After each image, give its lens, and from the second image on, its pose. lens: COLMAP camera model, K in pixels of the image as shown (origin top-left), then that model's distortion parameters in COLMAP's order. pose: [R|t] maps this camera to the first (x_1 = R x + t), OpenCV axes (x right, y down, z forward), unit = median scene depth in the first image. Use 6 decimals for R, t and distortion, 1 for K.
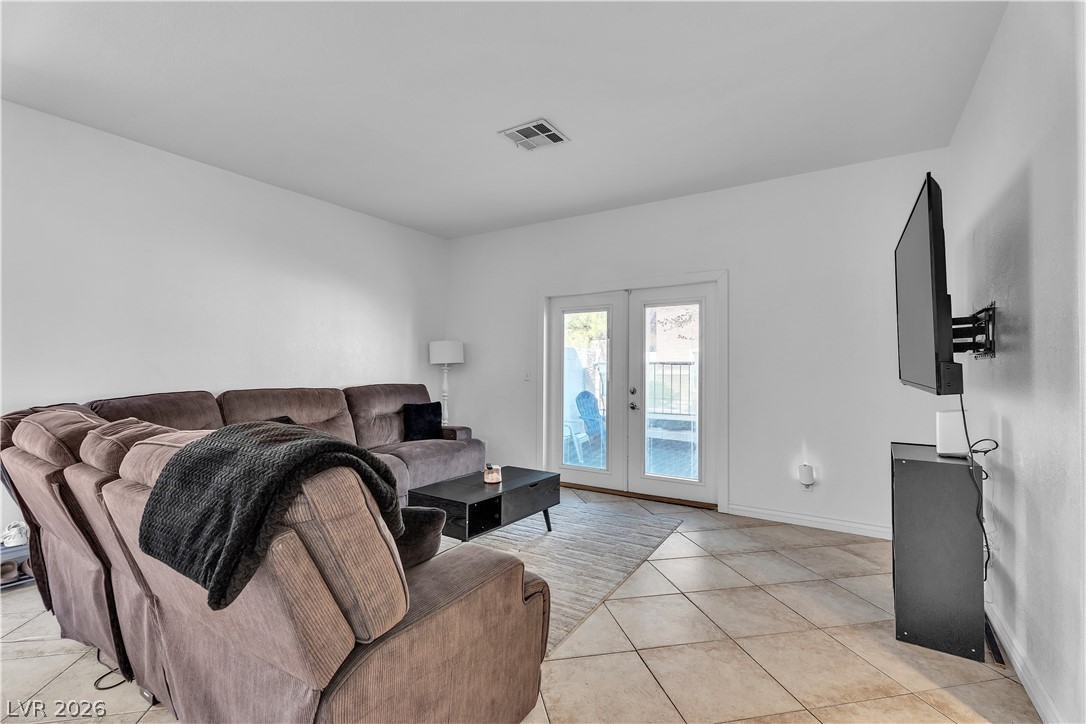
lens RADIAL K [[493.6, 0, 520.2], [0, 493.6, 359.0], [0, 0, 1]] dist [-0.004225, 0.000040]
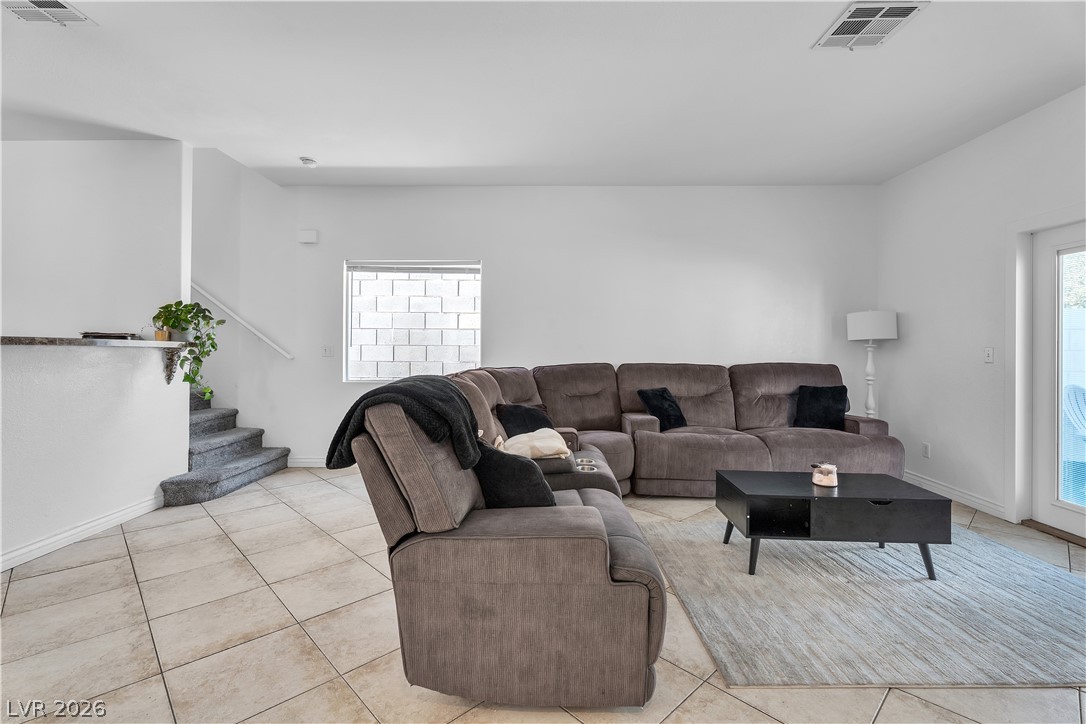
lens RADIAL K [[493.6, 0, 556.9], [0, 493.6, 345.4], [0, 0, 1]] dist [-0.004225, 0.000040]
pose [[0.531382, -0.006718, -0.847106, 0.325966], [0.012901, 0.999917, 0.000163, 0.014408], [0.847034, -0.011015, 0.531424, 0.175009]]
